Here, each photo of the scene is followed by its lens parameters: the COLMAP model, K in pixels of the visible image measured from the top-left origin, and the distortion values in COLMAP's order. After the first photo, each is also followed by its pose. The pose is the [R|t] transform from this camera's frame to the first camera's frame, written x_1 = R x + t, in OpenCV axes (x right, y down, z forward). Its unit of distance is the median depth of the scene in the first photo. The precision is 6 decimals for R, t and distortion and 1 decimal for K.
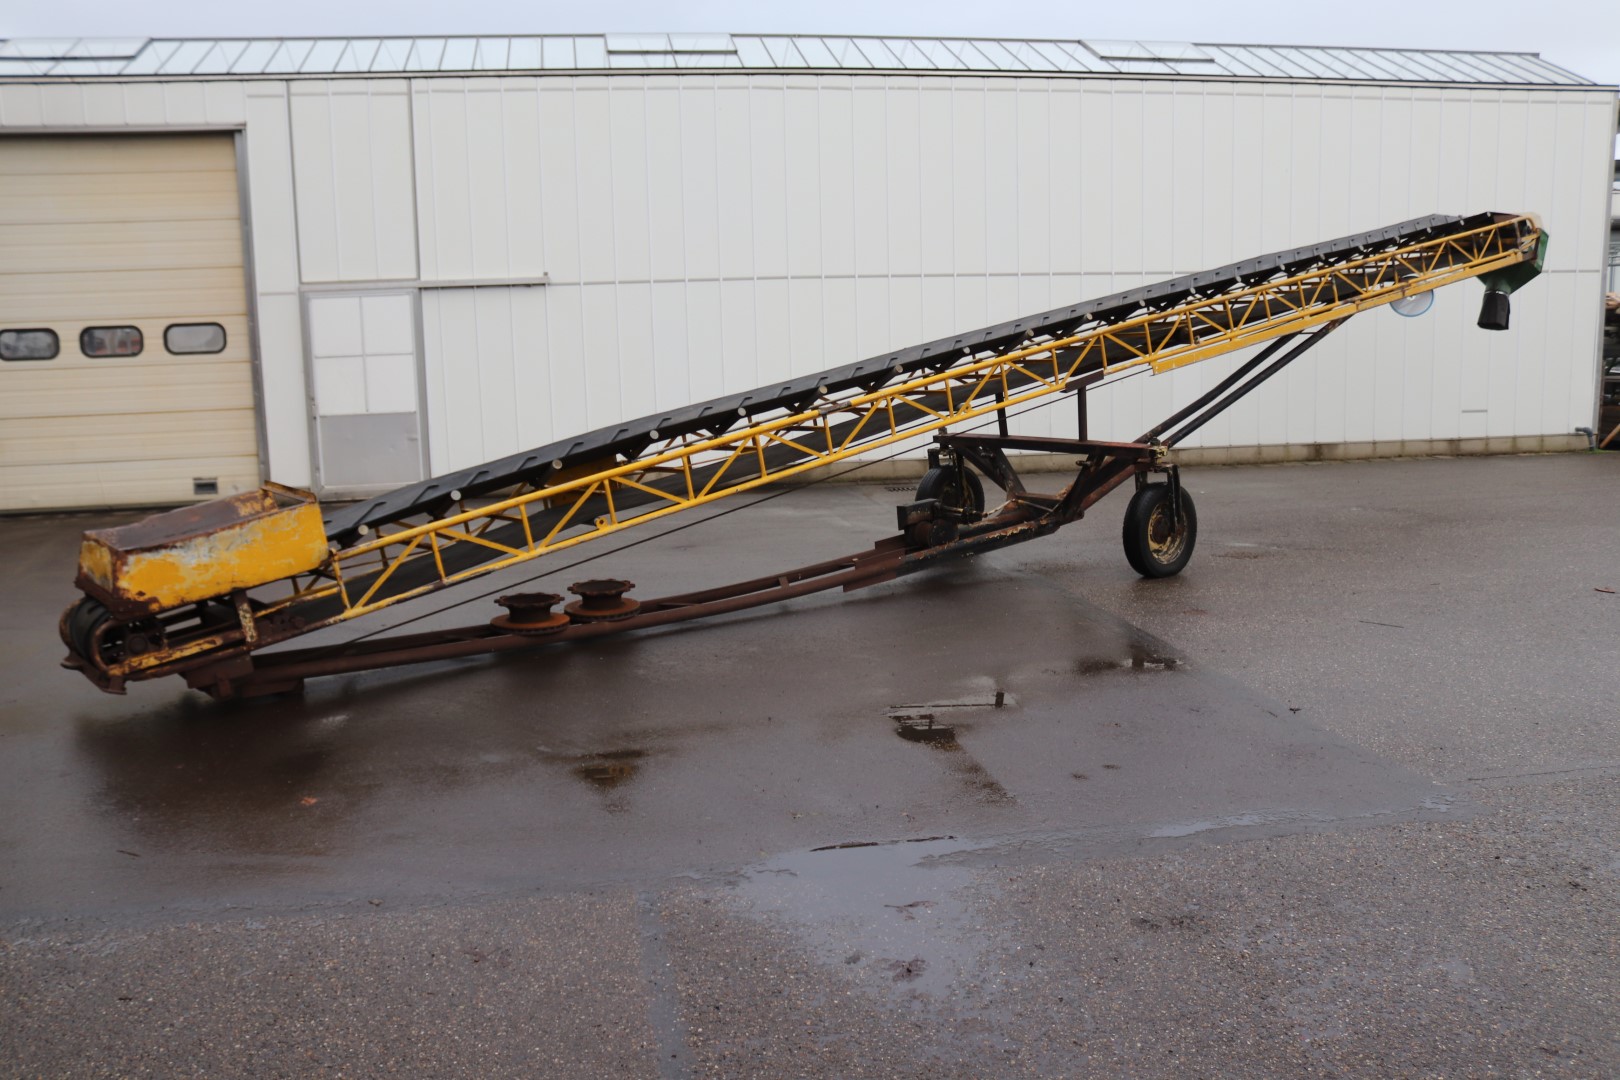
lens RADIAL K [[1414.9, 0, 795.3], [0, 1414.9, 574.0], [0, 0, 1]] dist [-0.120546, 0.073932]
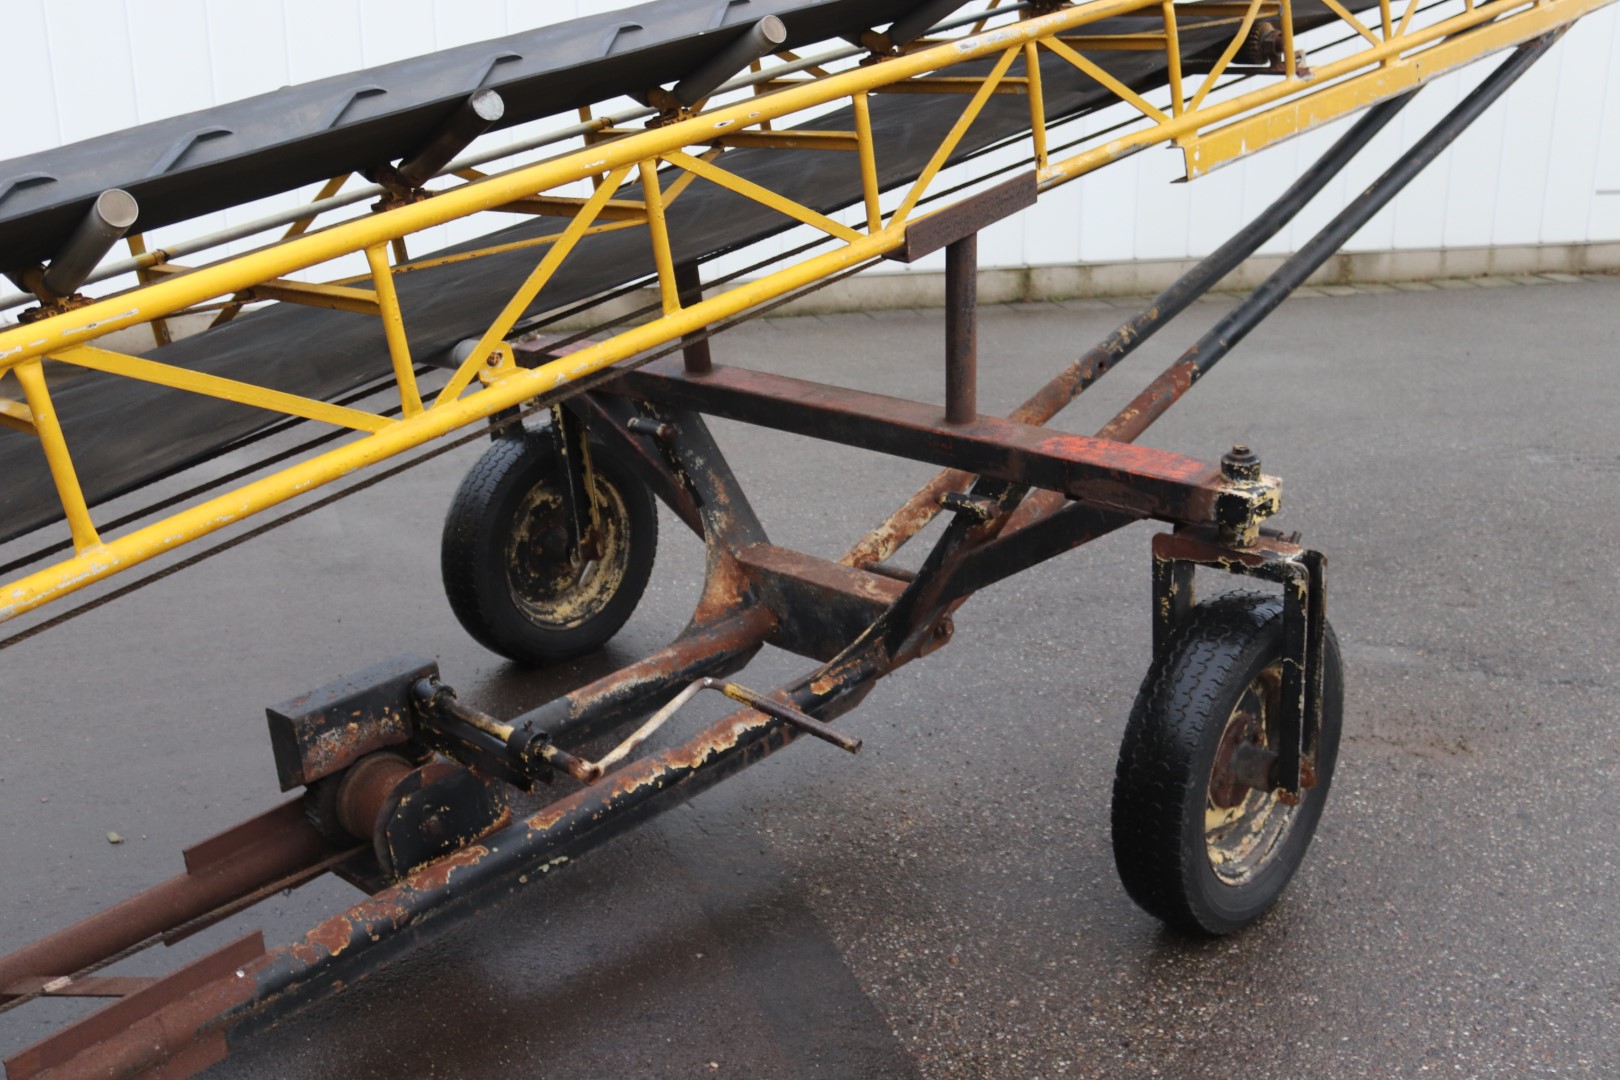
lens RADIAL K [[1713.2, 0, 774.4], [0, 1713.2, 564.2], [0, 0, 1]] dist [-0.067655, 0.000000]
pose [[0.990405, -0.024001, 0.136098, 0.120452], [0.005345, 0.990720, 0.135816, -0.114703], [-0.138095, -0.133786, 0.981342, 0.666549]]
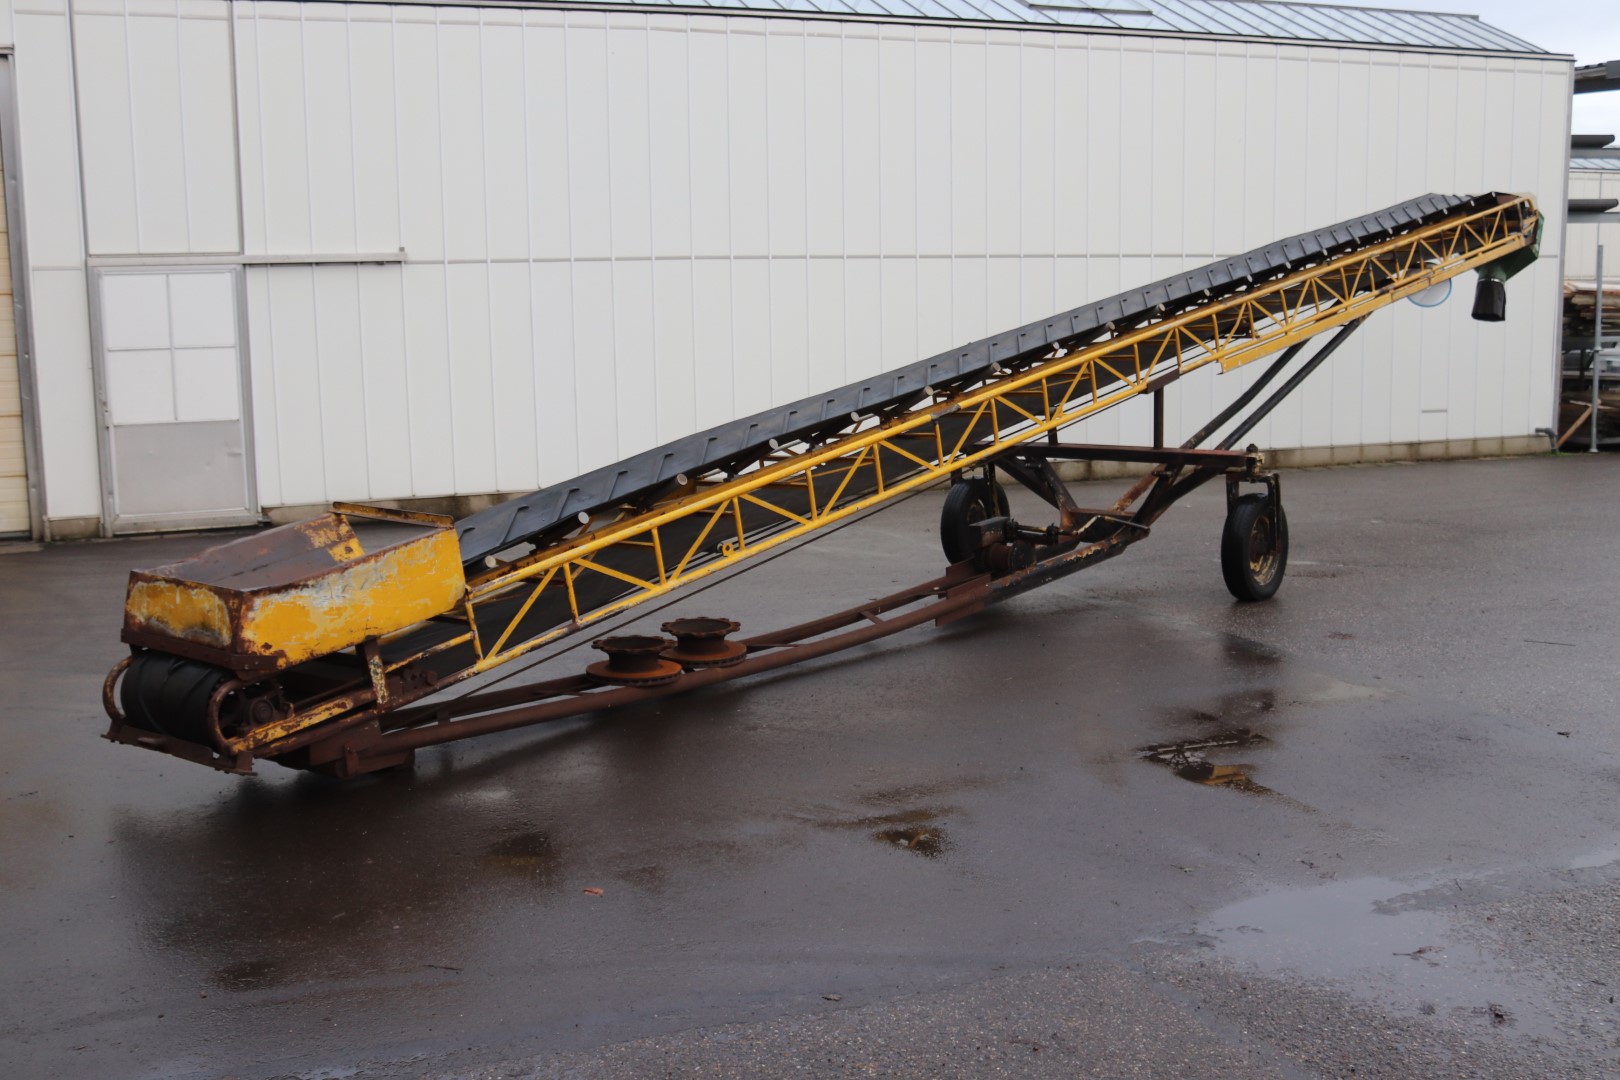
lens RADIAL K [[1713.2, 0, 802.1], [0, 1713.2, 571.2], [0, 0, 1]] dist [-0.067655, 0.000000]
pose [[0.981432, -0.021660, 0.190582, -0.222298], [0.026559, 0.999378, -0.023189, 0.001334], [-0.189961, 0.027820, 0.981397, -0.004657]]
